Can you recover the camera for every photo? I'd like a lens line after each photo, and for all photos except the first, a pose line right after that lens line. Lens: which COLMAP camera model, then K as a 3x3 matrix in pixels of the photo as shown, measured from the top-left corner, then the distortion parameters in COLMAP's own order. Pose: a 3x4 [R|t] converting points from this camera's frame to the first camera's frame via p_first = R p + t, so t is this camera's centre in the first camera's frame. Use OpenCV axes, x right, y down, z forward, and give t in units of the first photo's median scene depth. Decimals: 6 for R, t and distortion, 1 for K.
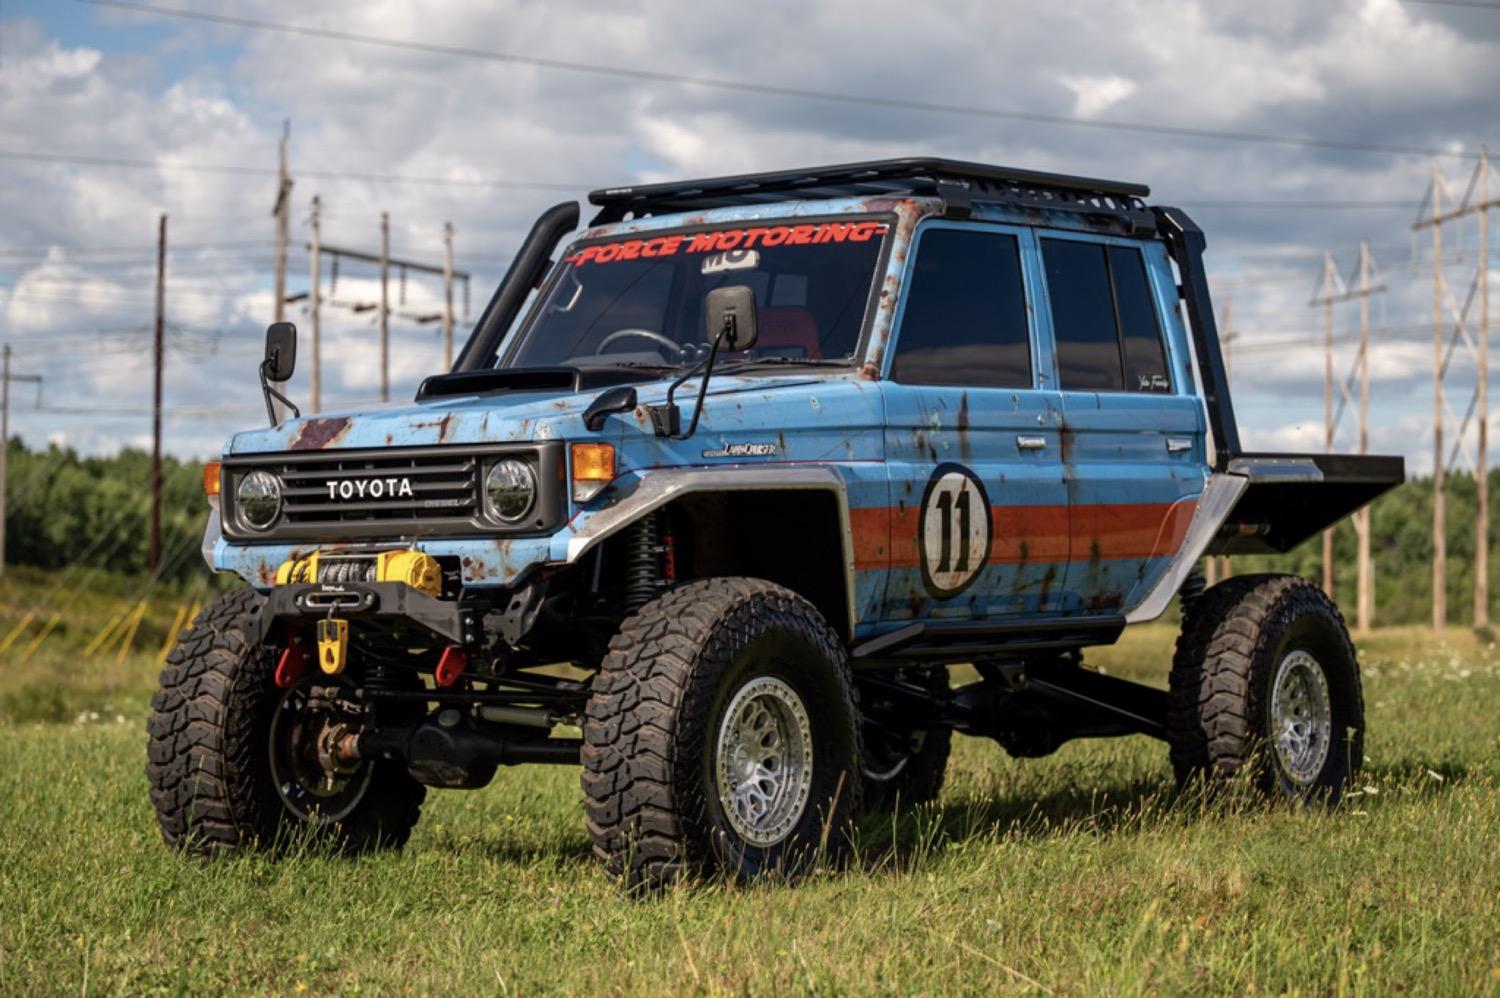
lens RADIAL K [[3386.8, 0, 743.6], [0, 3386.8, 503.4], [0, 0, 1]] dist [-0.023109, 0.000000]
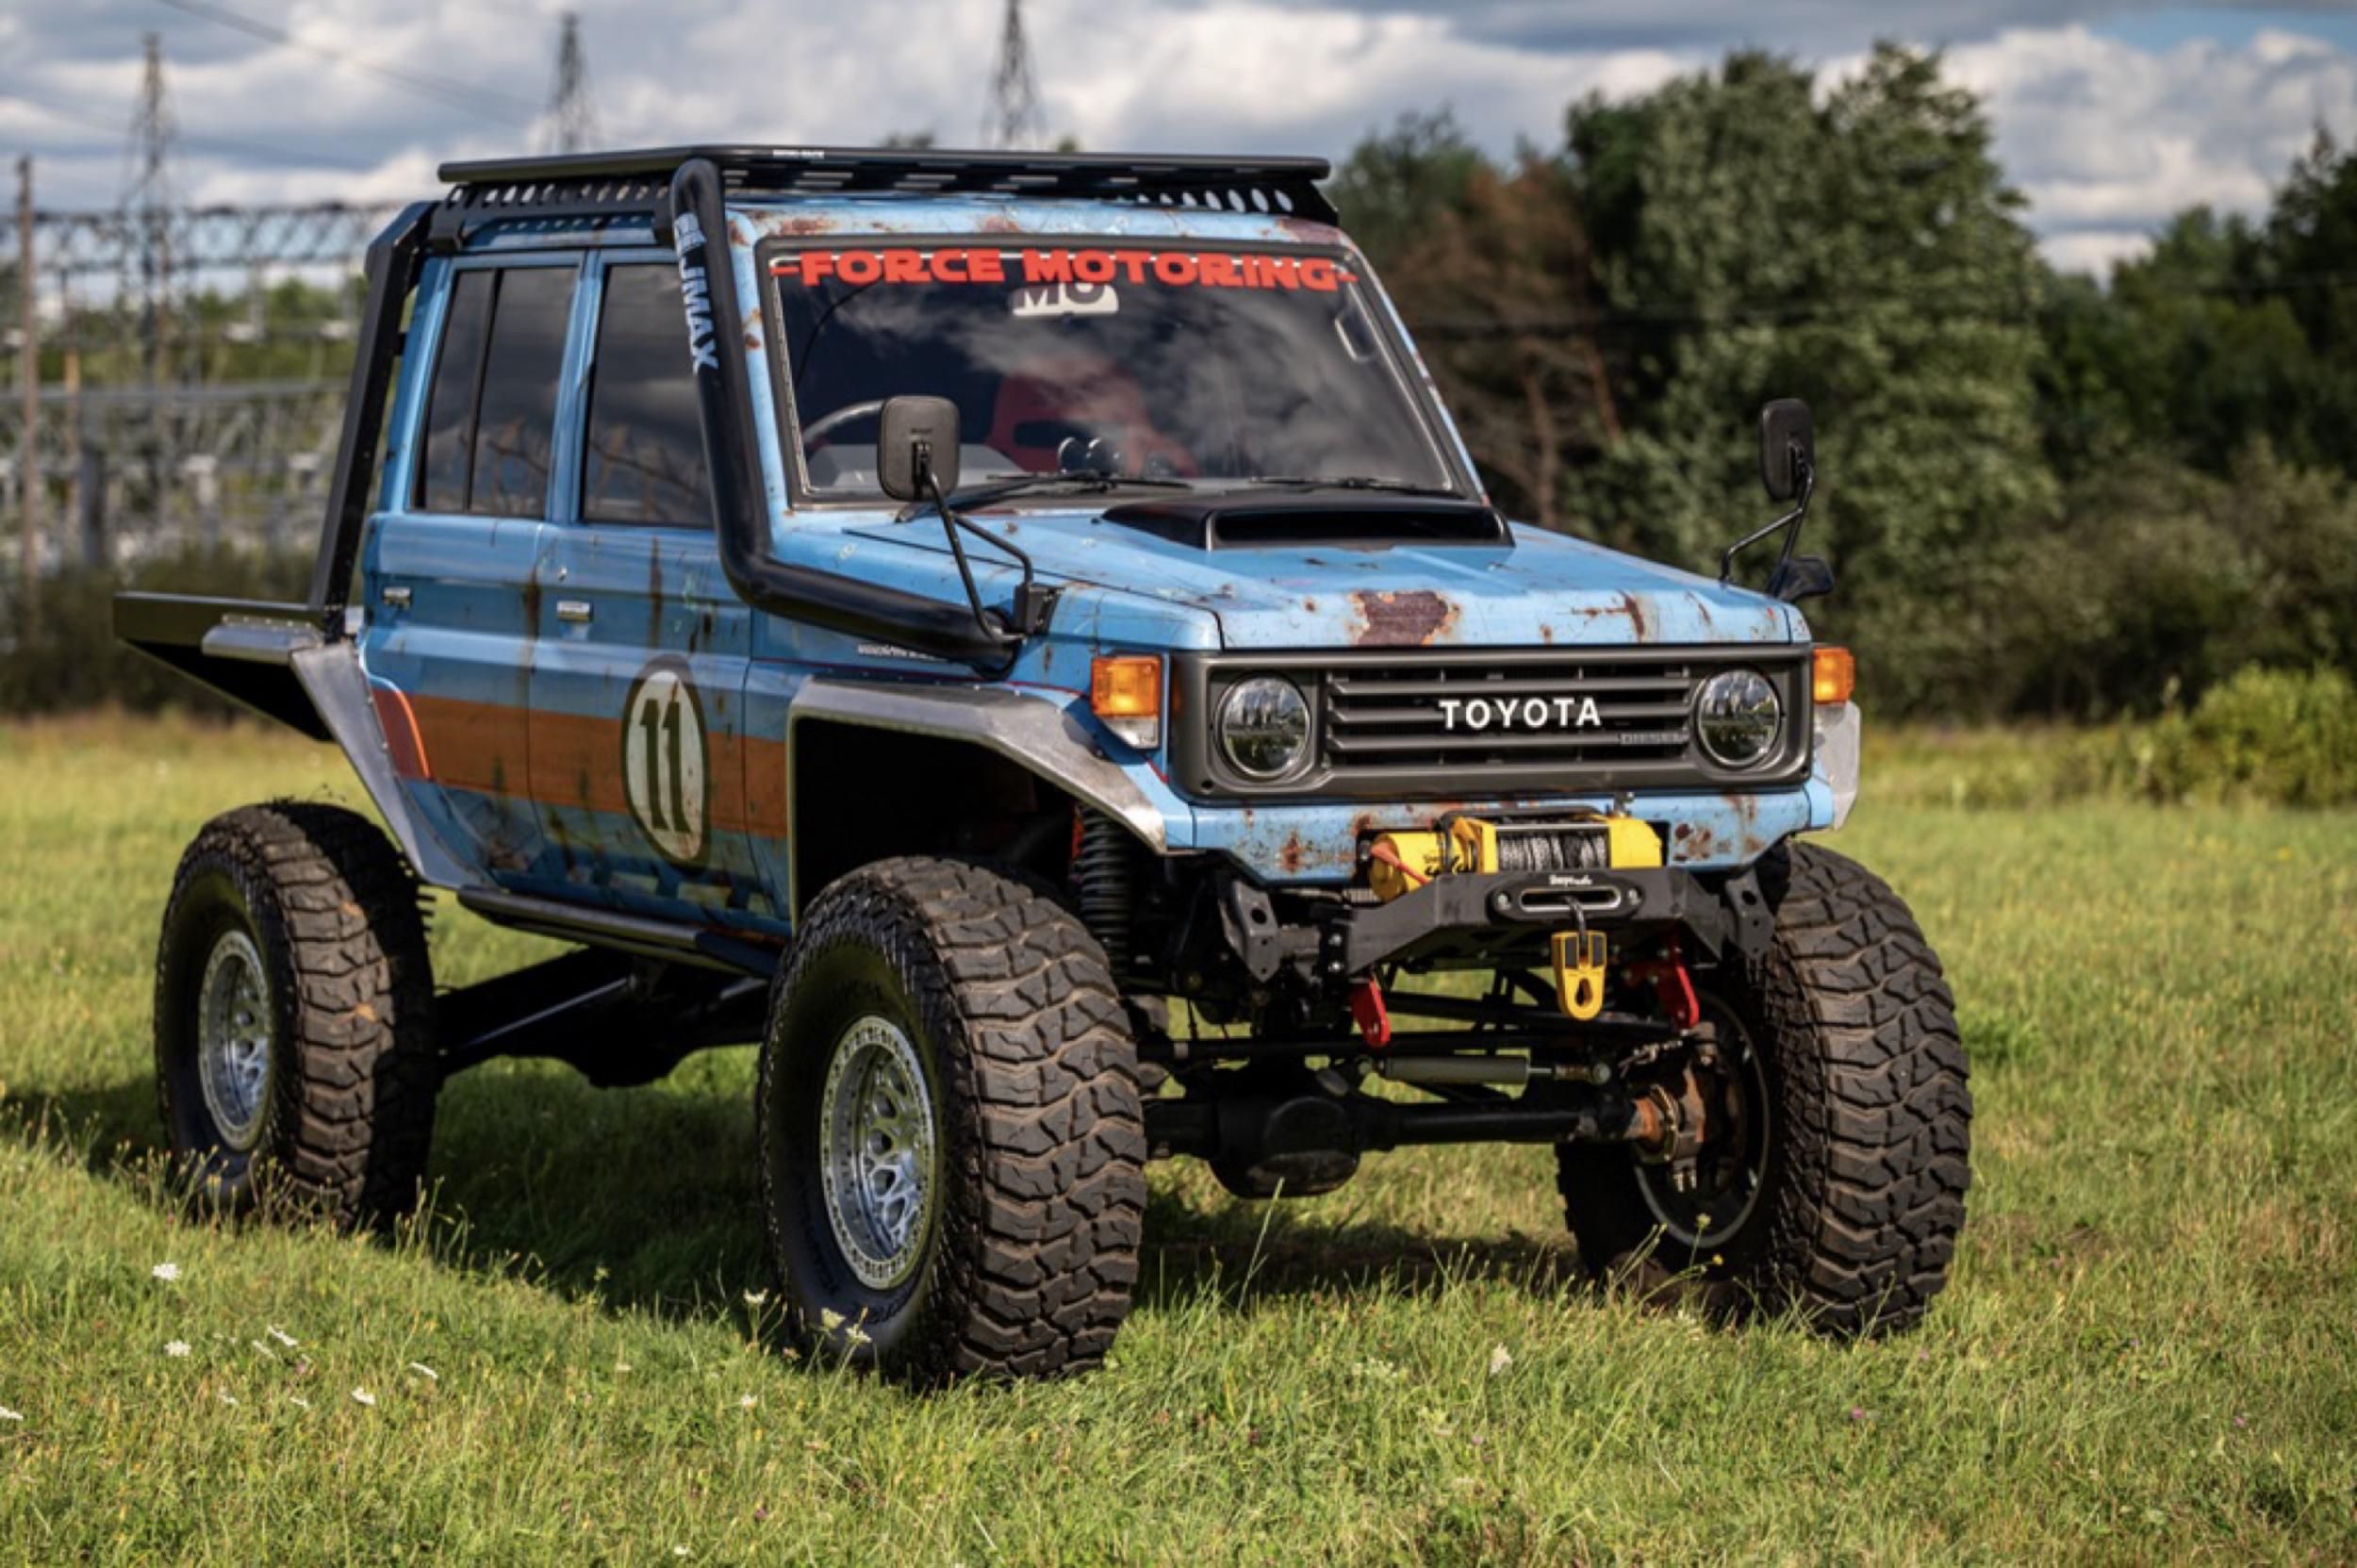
lens RADIAL K [[6284.0, 0, 1114.4], [0, 6284.0, 690.6], [0, 0, 1]] dist [0.148707, 0.000000]
pose [[0.463496, -0.012980, 0.886004, -1.151104], [-0.025968, 0.999264, 0.028224, -0.038621], [-0.885719, -0.036089, 0.462818, 0.540495]]
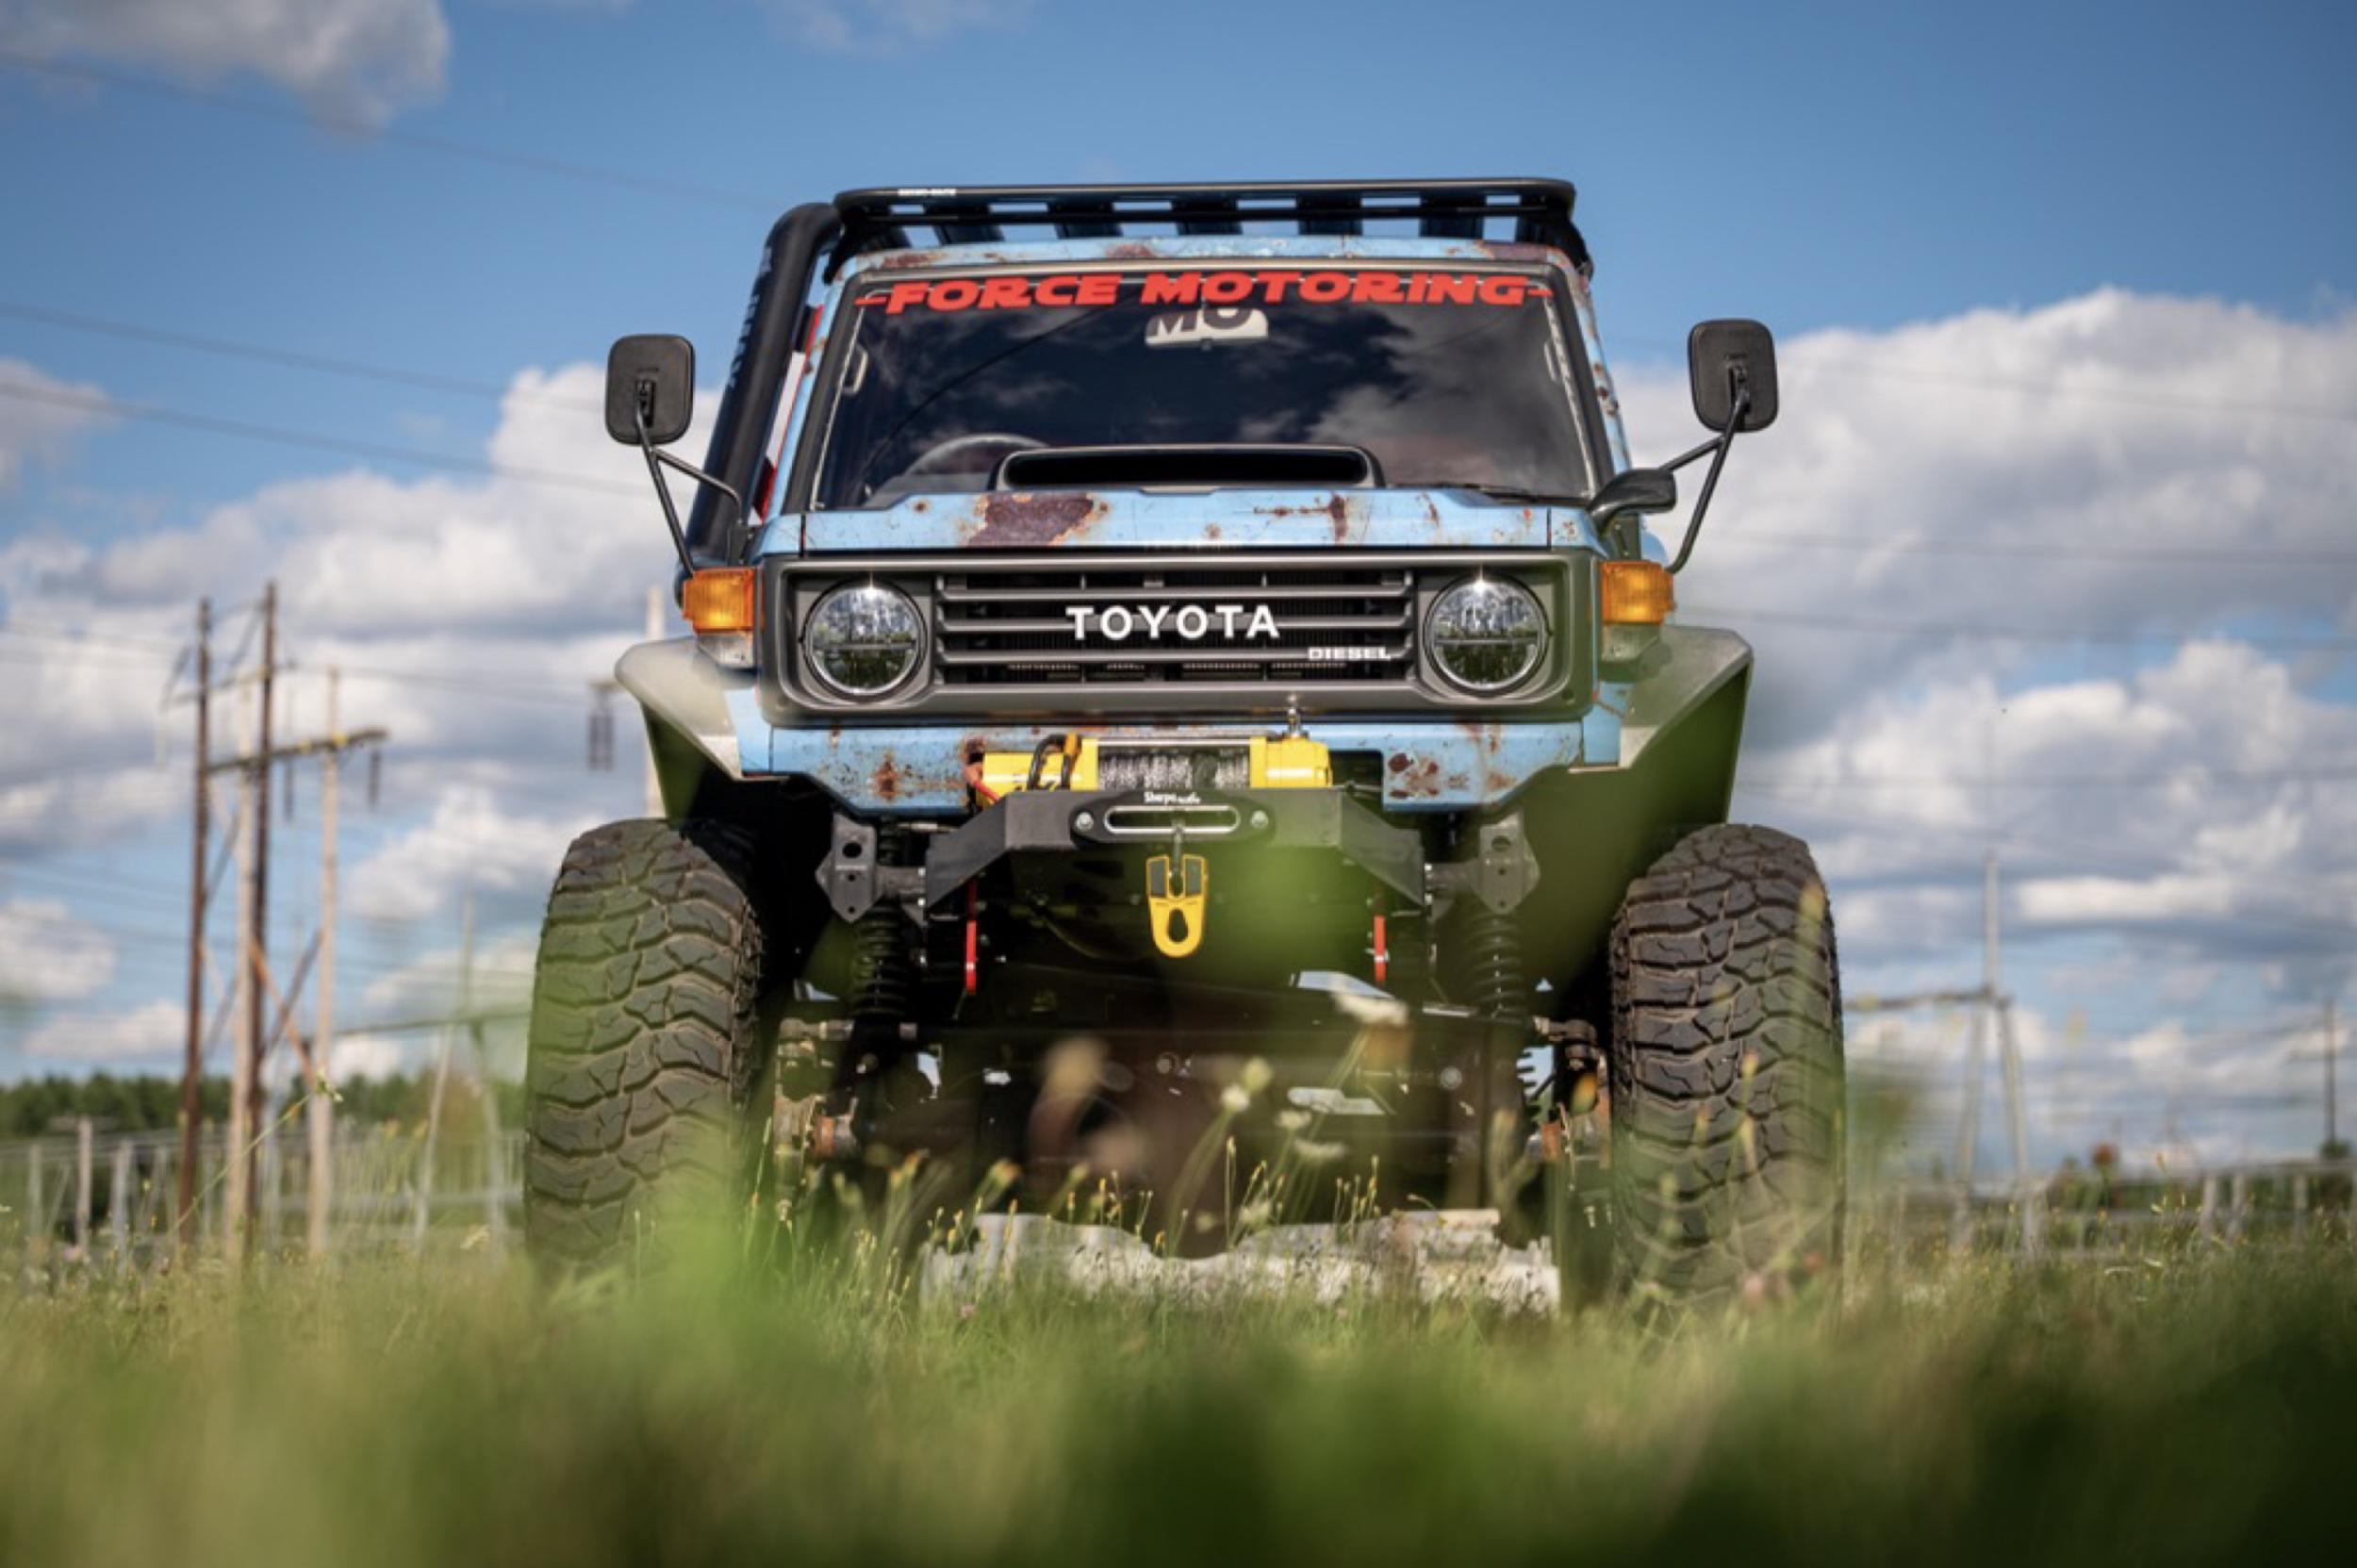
lens RADIAL K [[5322.1, 0, 1085.2], [0, 5322.1, 807.8], [0, 0, 1]] dist [-0.023109, 0.000000]
pose [[0.844076, 0.058616, 0.533010, -0.569401], [-0.023241, 0.997072, -0.072844, 0.086460], [-0.535719, 0.049098, 0.842967, 0.300279]]
